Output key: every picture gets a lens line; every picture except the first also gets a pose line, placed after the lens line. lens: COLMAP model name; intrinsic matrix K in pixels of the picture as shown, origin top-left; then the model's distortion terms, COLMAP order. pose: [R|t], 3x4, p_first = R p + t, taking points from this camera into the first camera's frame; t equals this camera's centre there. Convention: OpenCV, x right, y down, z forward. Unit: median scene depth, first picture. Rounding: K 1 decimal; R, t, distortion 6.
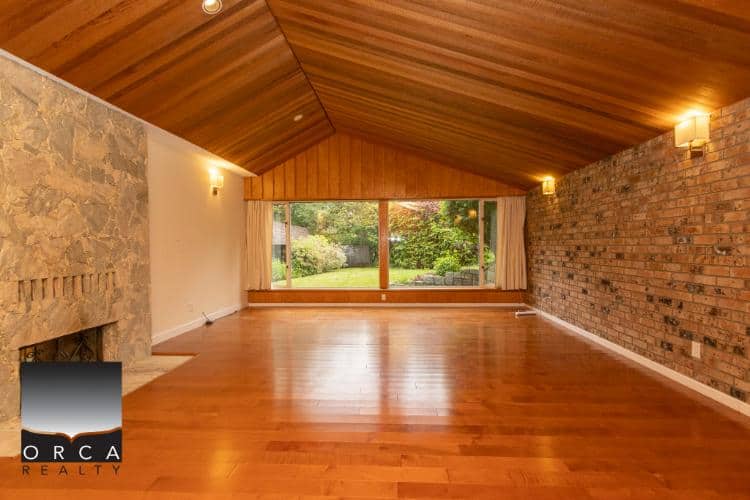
lens RADIAL K [[345.8, 0, 379.6], [0, 345.8, 250.3], [0, 0, 1]] dist [0.002158, -0.001899]
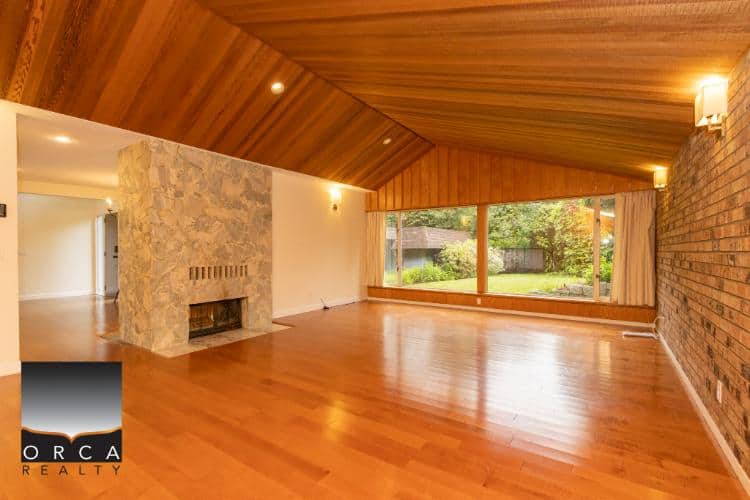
lens RADIAL K [[345.8, 0, 378.3], [0, 345.8, 251.6], [0, 0, 1]] dist [0.002158, -0.001899]
pose [[0.853134, 0.010366, -0.521589, 0.363776], [-0.014255, 0.999892, -0.003444, -0.002517], [0.521497, 0.010374, 0.853190, -0.019818]]
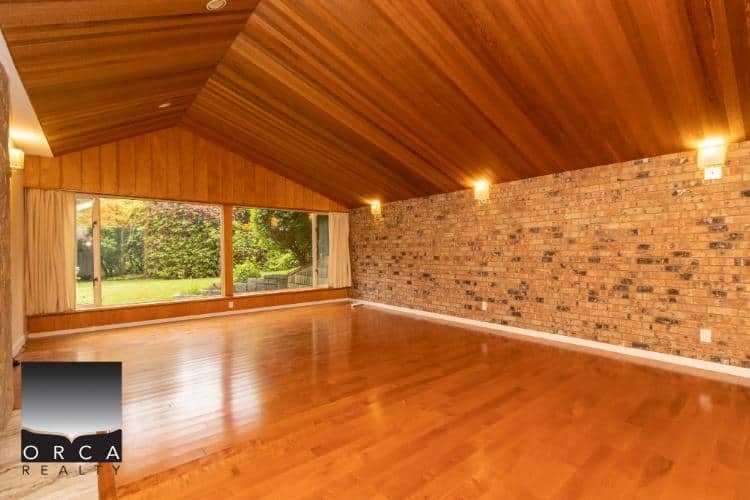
lens RADIAL K [[345.8, 0, 382.8], [0, 345.8, 250.4], [0, 0, 1]] dist [0.002158, -0.001899]
pose [[0.727195, 0.003276, 0.686423, -0.441068], [0.010860, 0.999809, -0.016277, 0.003050], [-0.686345, 0.019291, 0.727020, -0.007488]]
